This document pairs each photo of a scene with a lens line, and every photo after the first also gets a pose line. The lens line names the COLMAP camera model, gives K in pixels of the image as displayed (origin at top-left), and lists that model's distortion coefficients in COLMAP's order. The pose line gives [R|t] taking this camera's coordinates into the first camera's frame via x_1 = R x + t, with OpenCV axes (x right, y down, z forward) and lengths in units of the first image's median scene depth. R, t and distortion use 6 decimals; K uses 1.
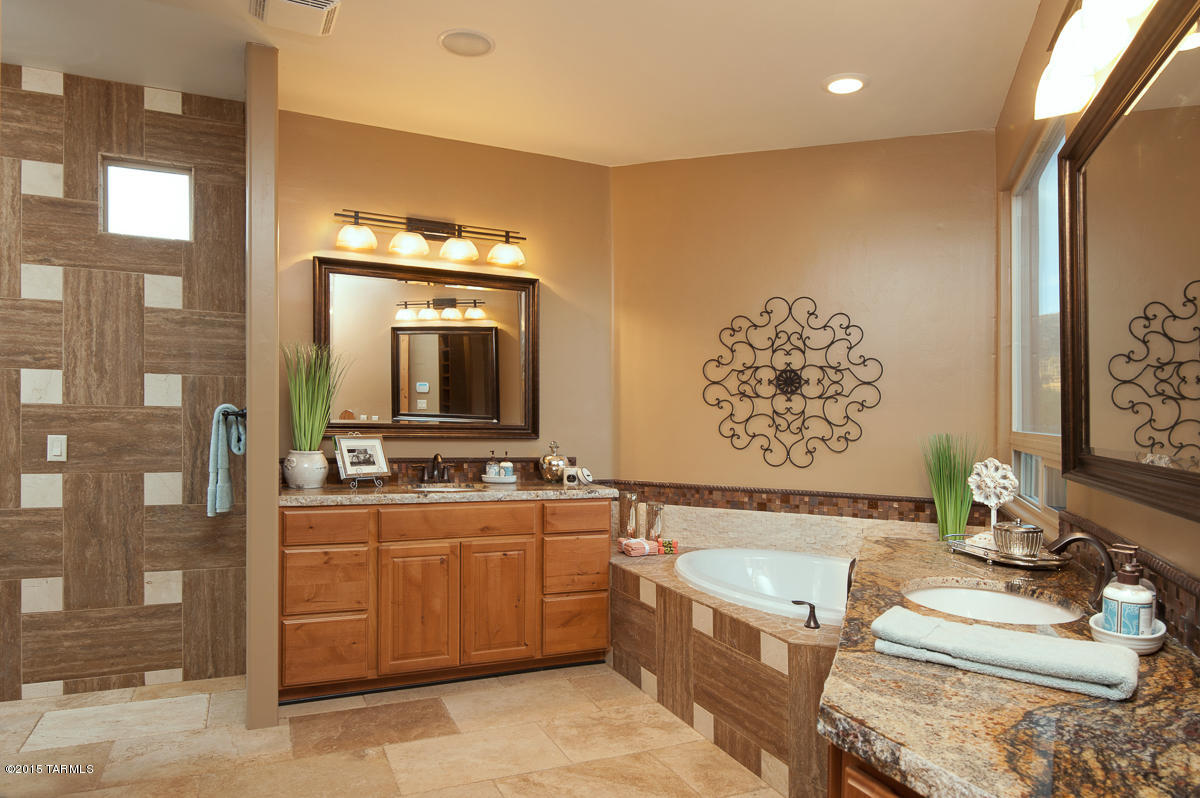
lens RADIAL K [[743.1, 0, 598.2], [0, 743.1, 415.6], [0, 0, 1]] dist [0.017516, -0.000631]
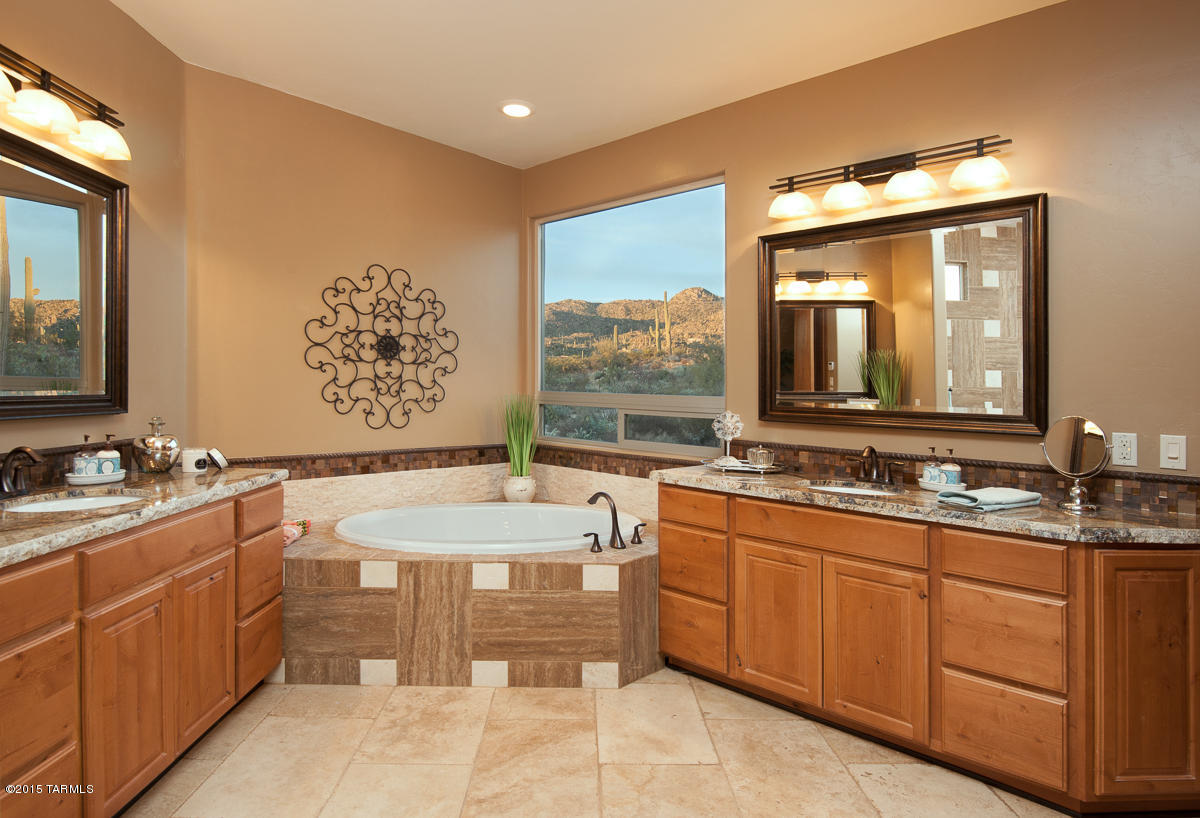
lens RADIAL K [[654.7, 0, 596.2], [0, 654.7, 376.0], [0, 0, 1]] dist [0.019589, -0.031332]
pose [[0.409532, 0.002978, 0.912291, -0.472344], [-0.010834, 0.999940, 0.001600, -0.009683], [-0.912232, -0.010539, 0.409539, 0.355603]]
